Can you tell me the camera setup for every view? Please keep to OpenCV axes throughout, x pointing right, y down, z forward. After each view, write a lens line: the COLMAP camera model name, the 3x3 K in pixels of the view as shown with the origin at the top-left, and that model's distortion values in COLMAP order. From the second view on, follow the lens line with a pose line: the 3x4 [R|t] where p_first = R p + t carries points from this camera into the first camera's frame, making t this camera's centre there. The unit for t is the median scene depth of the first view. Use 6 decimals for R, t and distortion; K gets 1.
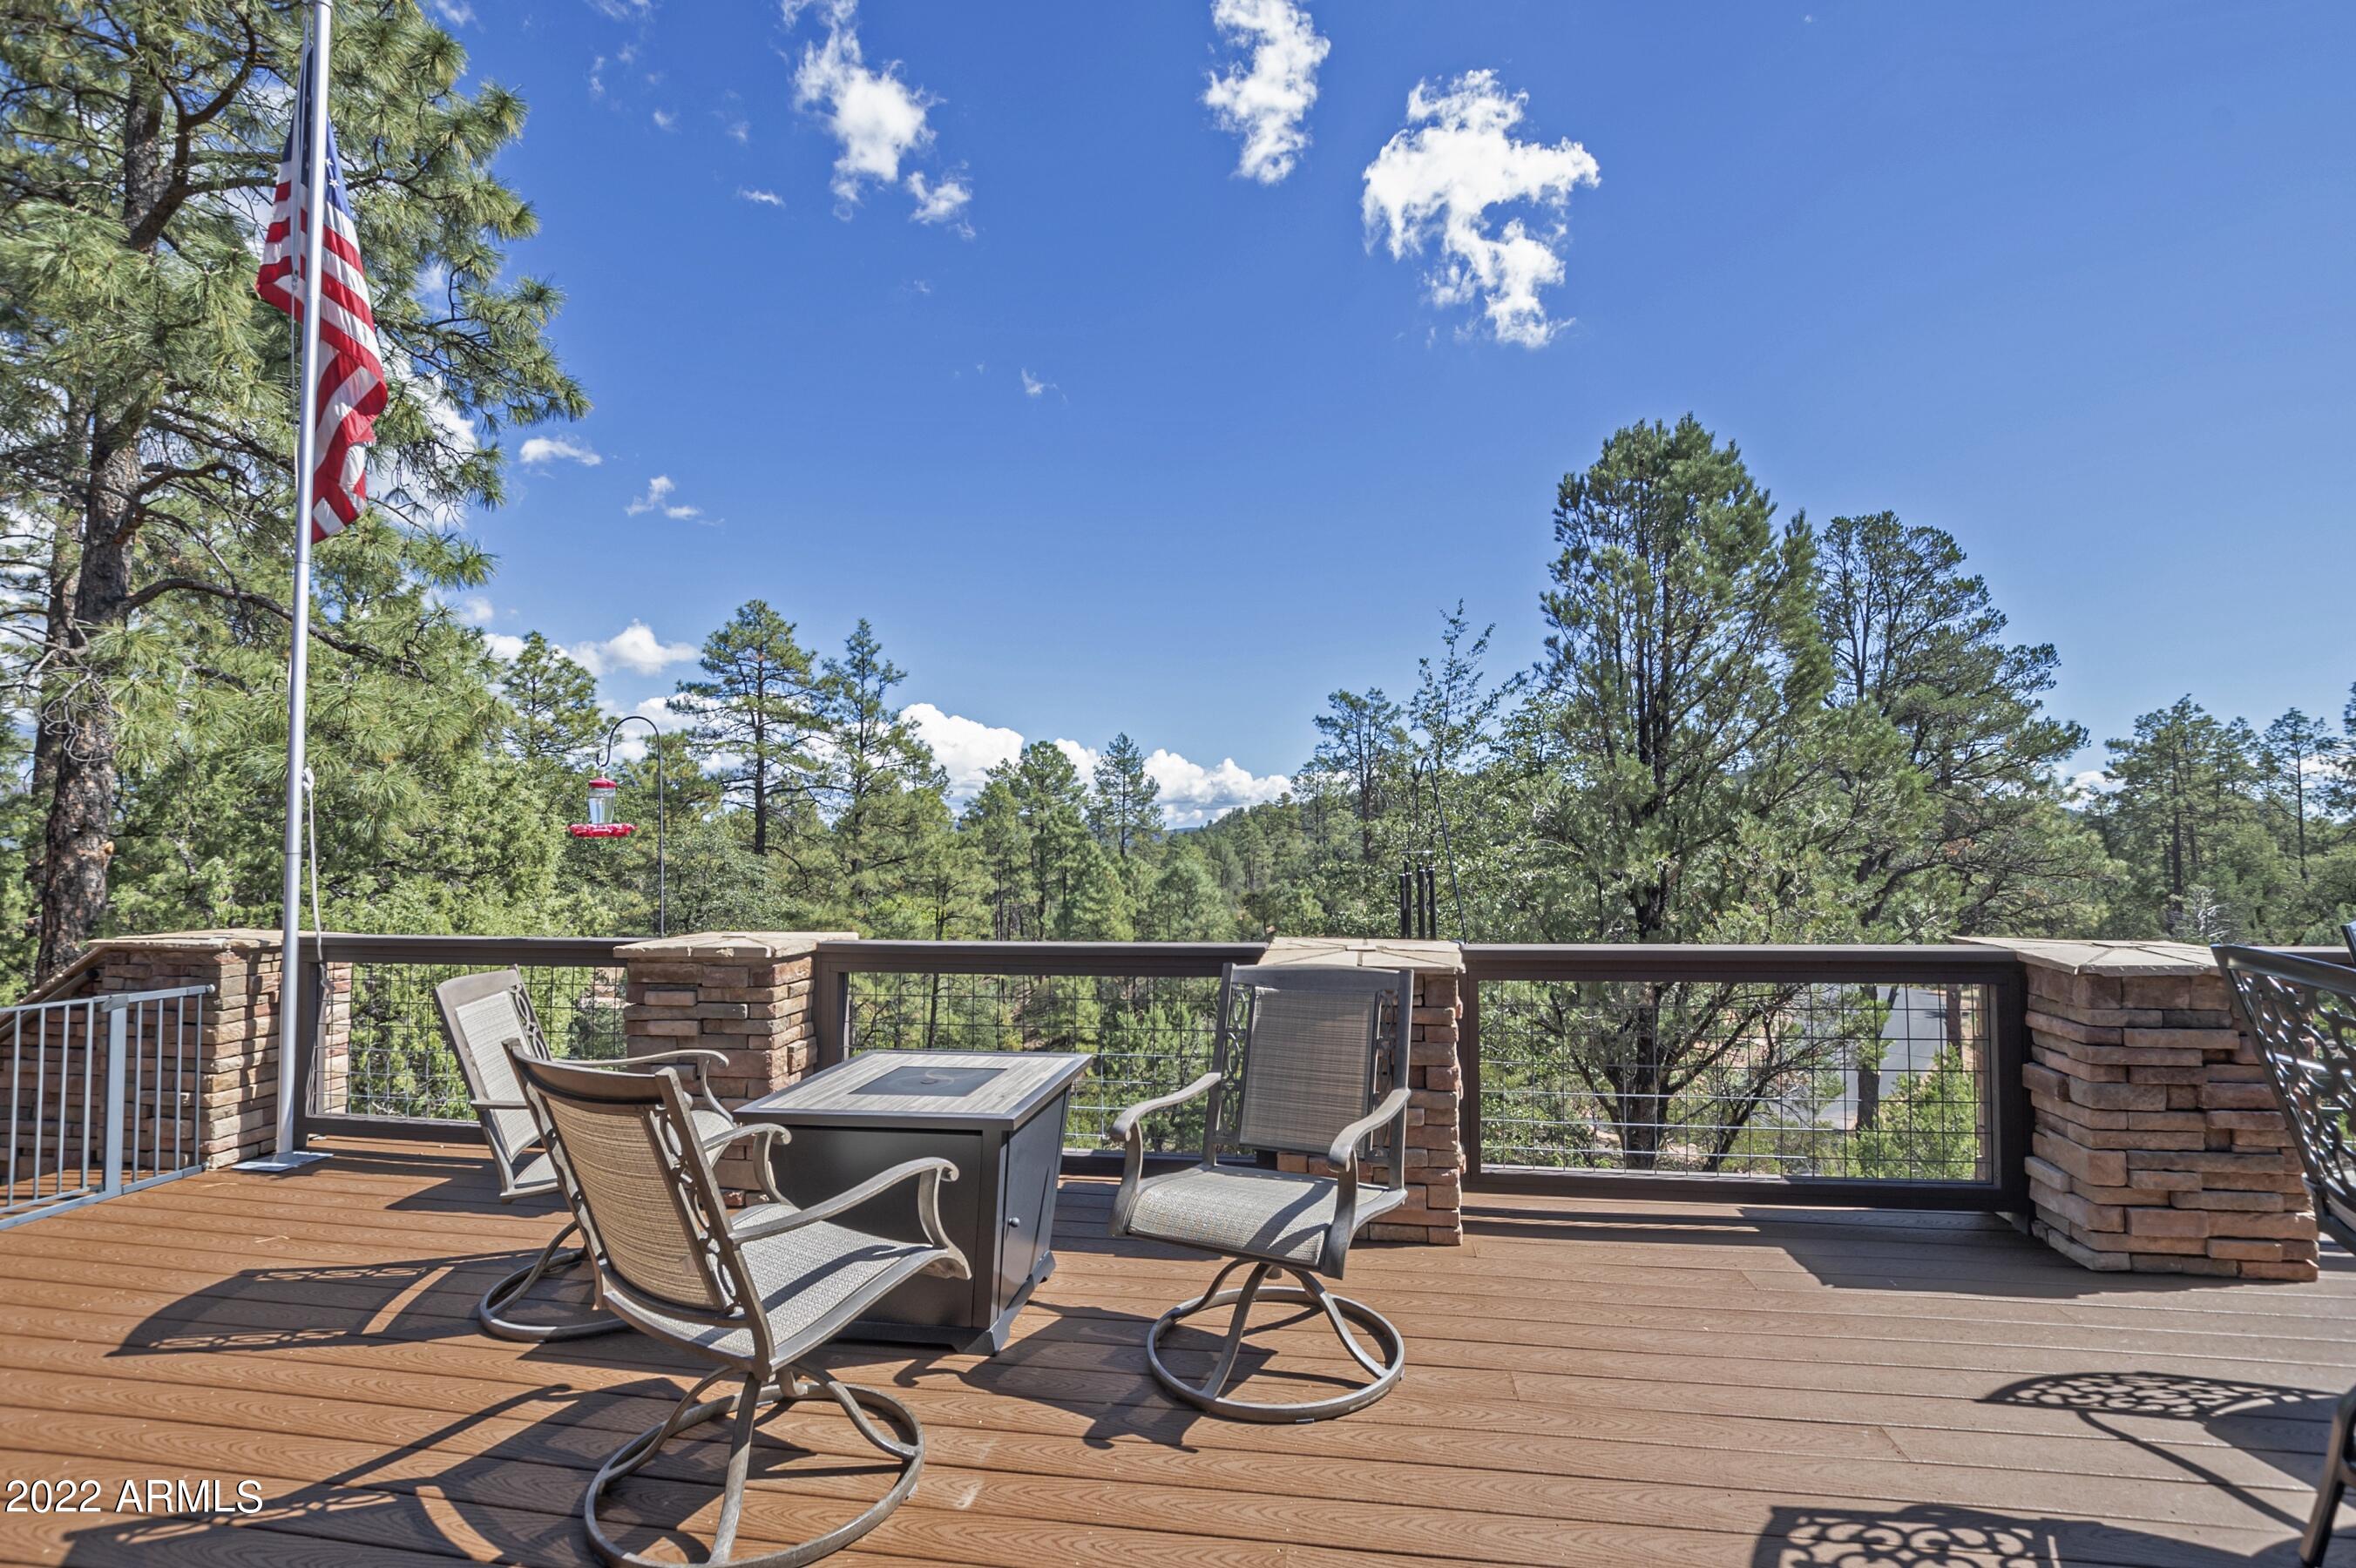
lens RADIAL K [[1037.4, 0, 1173.6], [0, 1037.4, 810.8], [0, 0, 1]] dist [-0.020130, 0.001029]
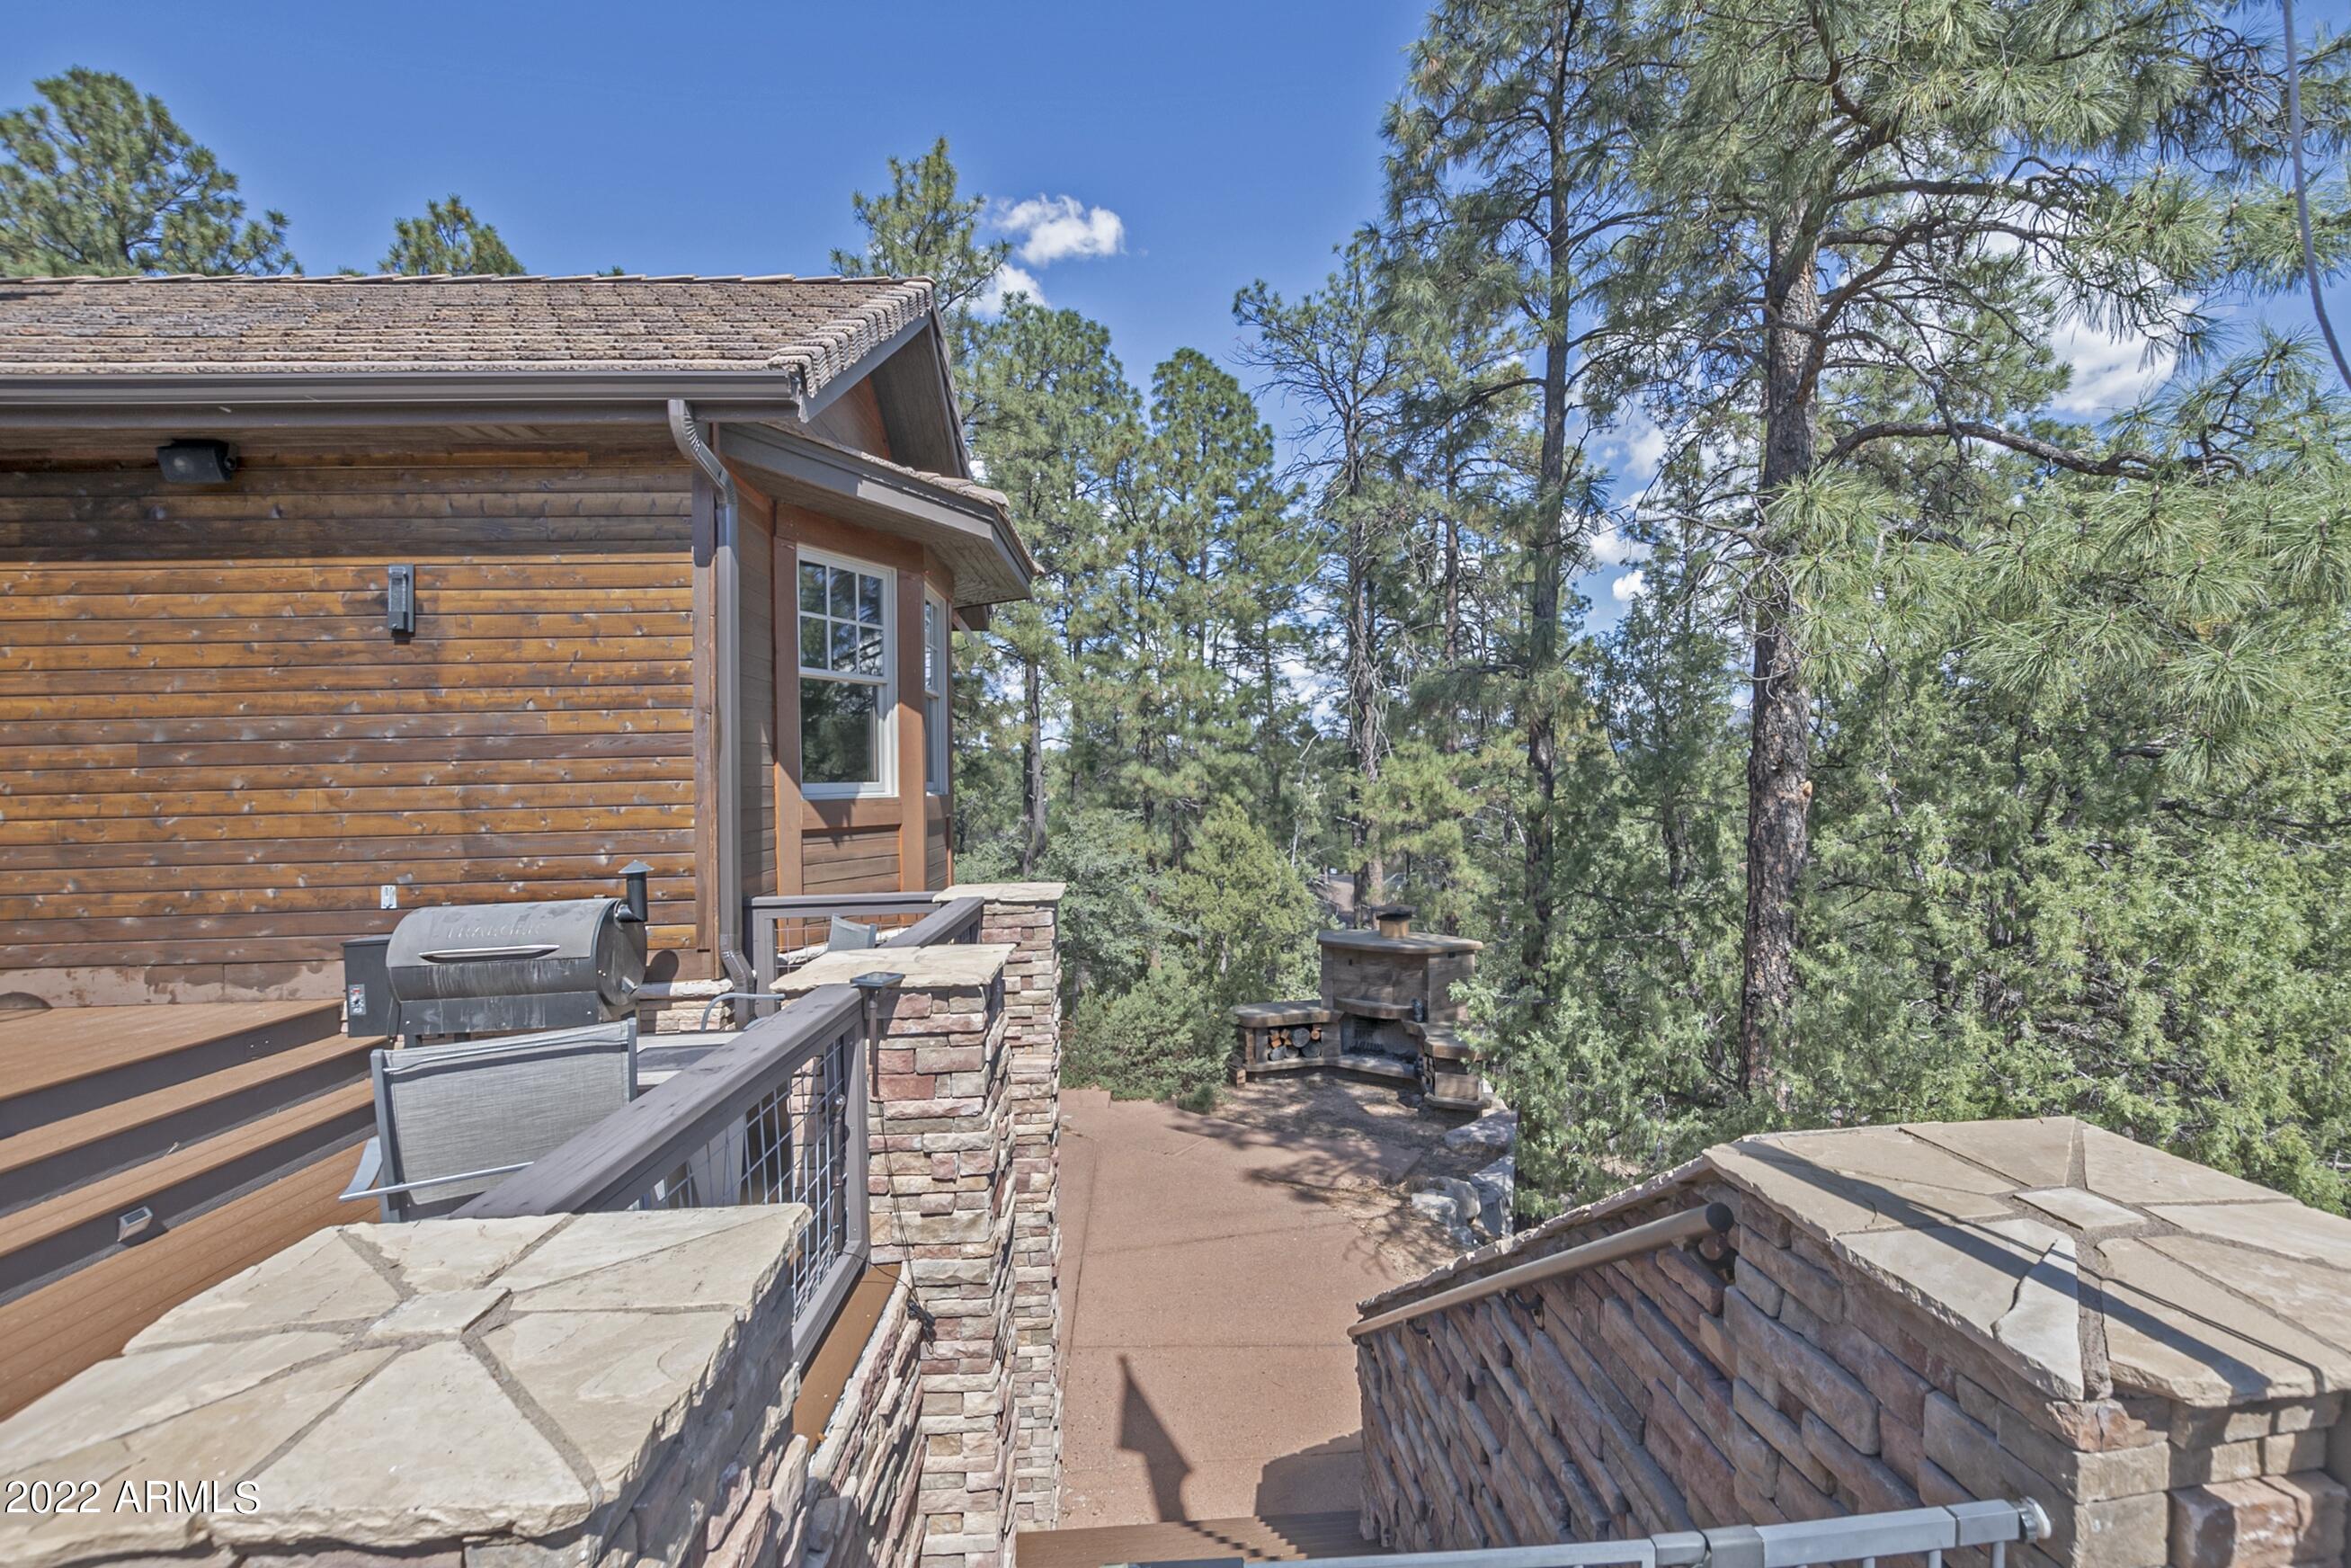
lens RADIAL K [[1069.6, 0, 1236.8], [0, 1069.6, 810.4], [0, 0, 1]] dist [-0.043440, 0.018523]
pose [[0.250644, 0.027166, -0.967698, -0.077255], [0.062153, 0.997092, 0.044090, -0.002467], [0.966082, -0.071196, 0.248226, 0.078090]]
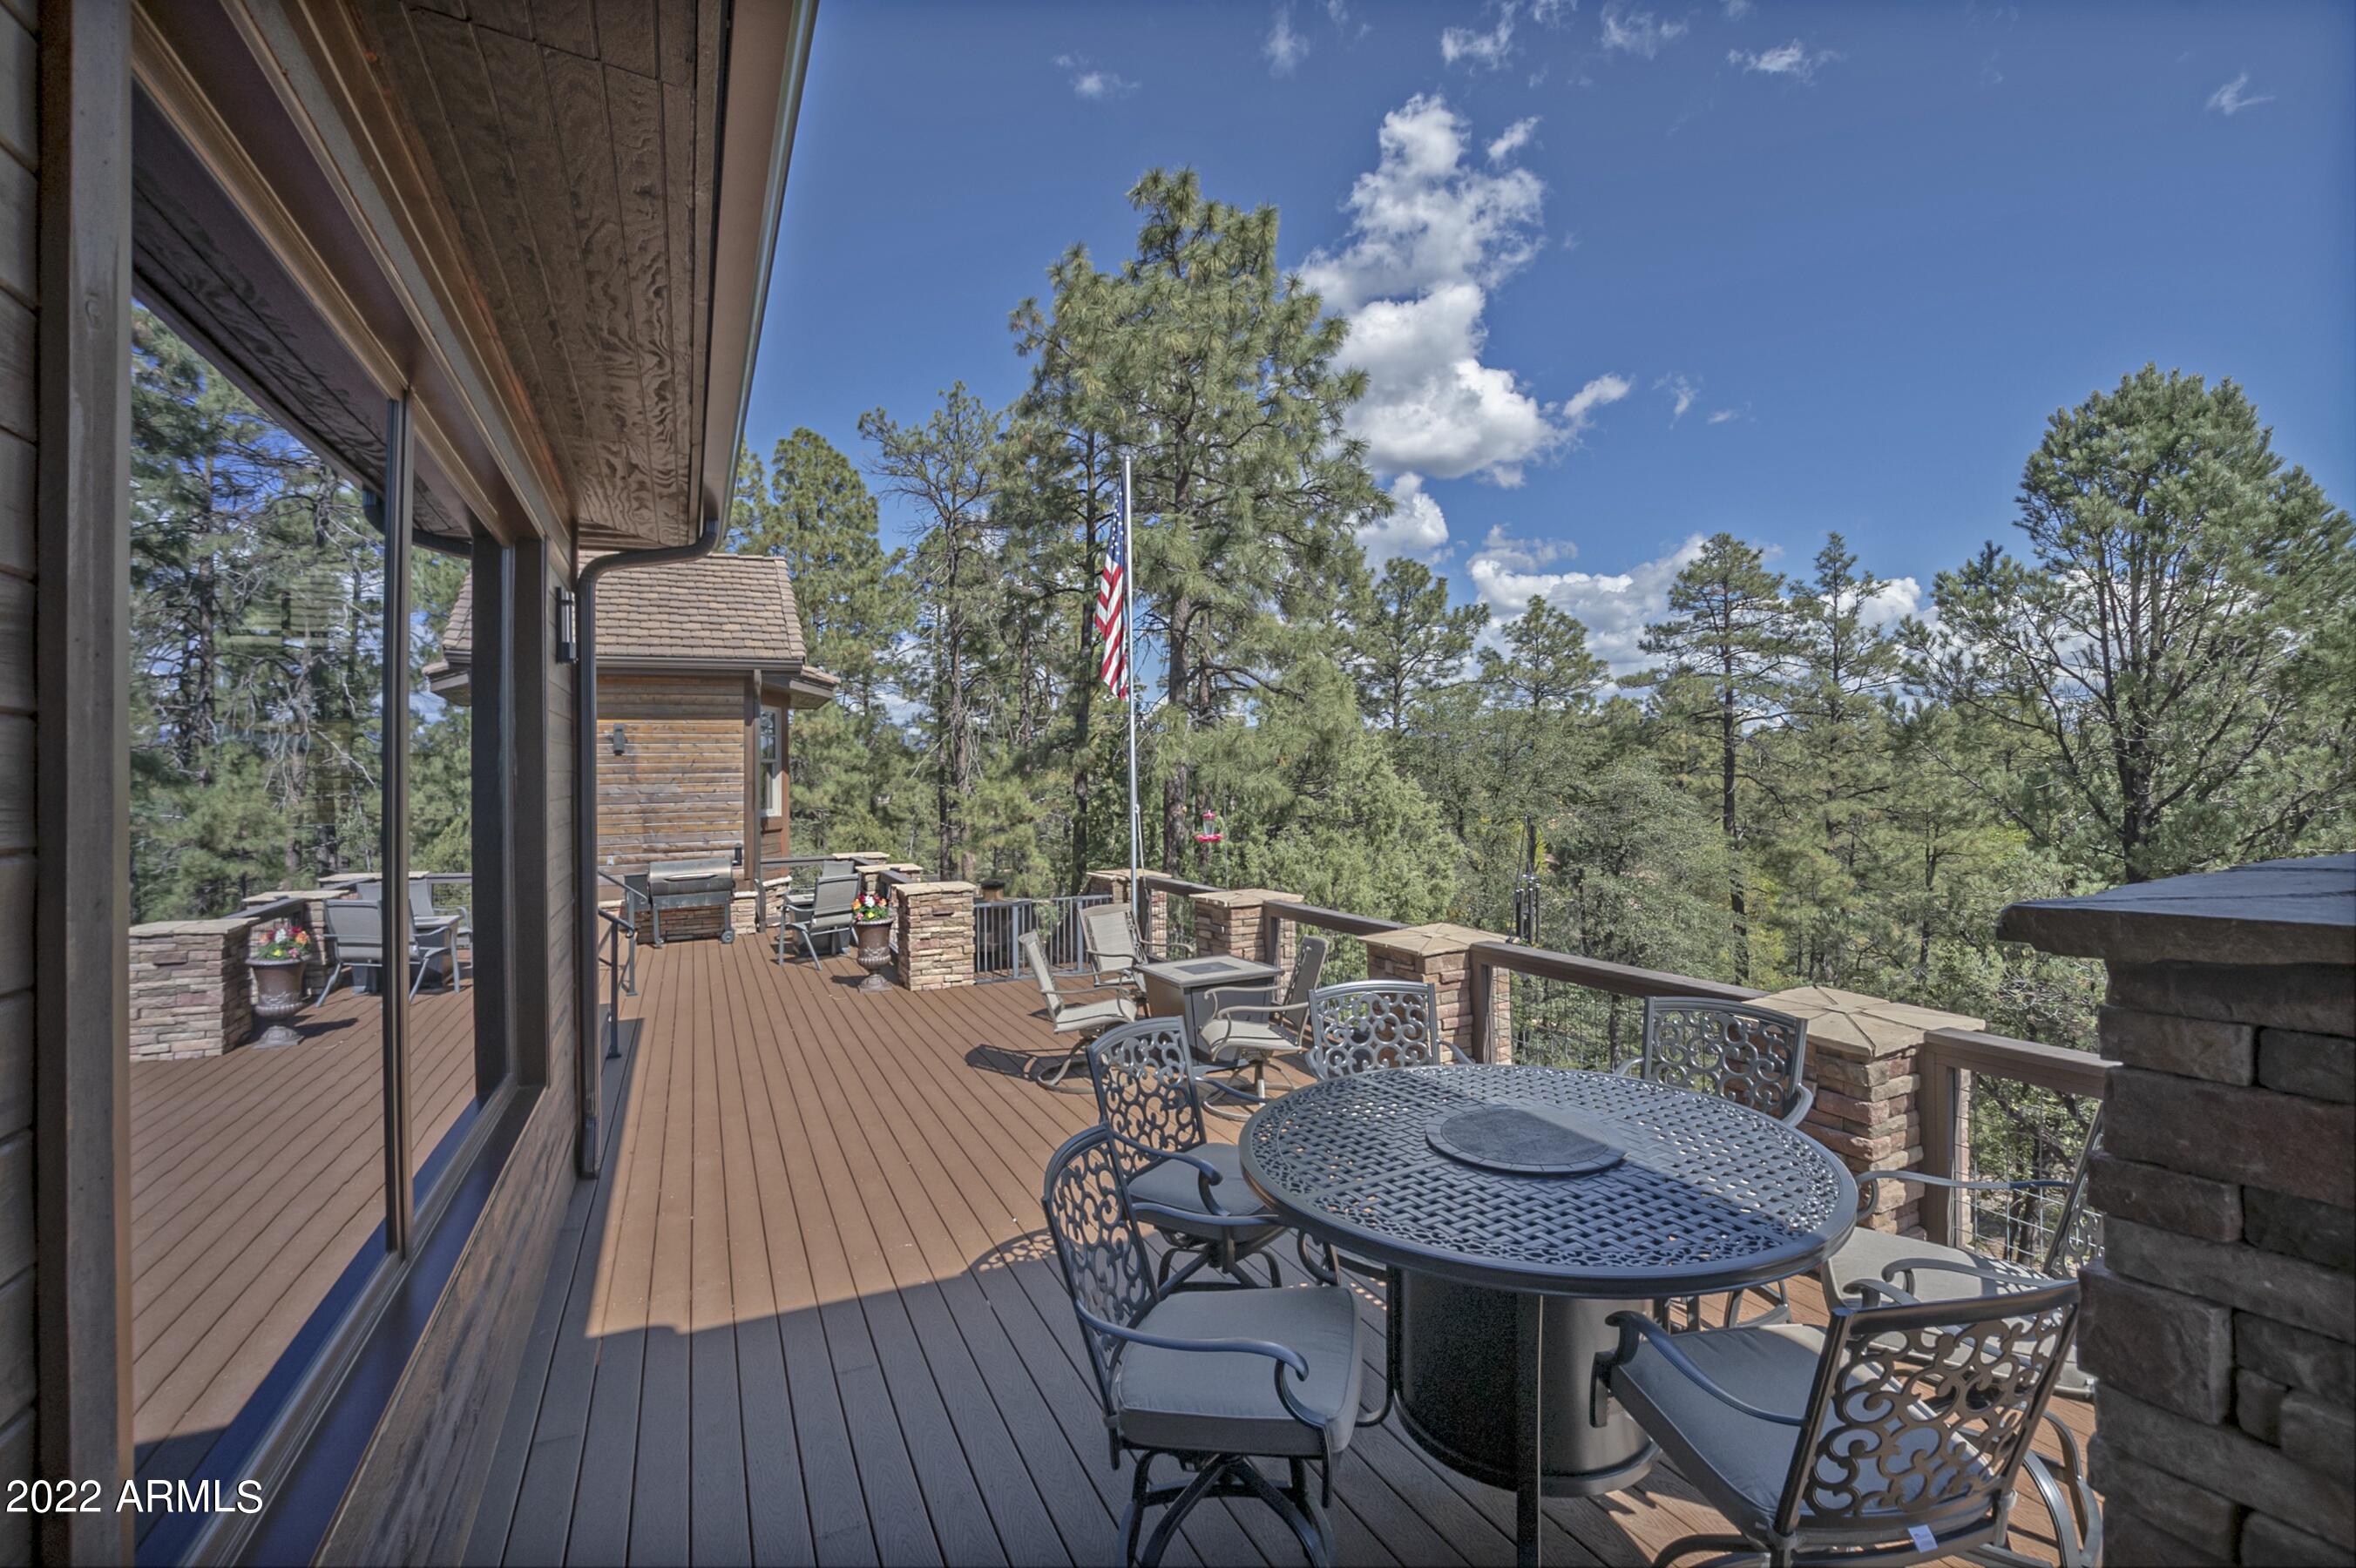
lens RADIAL K [[1017.6, 0, 1178.0], [0, 1017.6, 784.0], [0, 0, 1]] dist [-0.001161, 0.000047]
pose [[0.571882, 0.000575, -0.820336, 0.118731], [0.047491, 0.998299, 0.033808, -0.017473], [0.818960, -0.058293, 0.570882, -0.025530]]
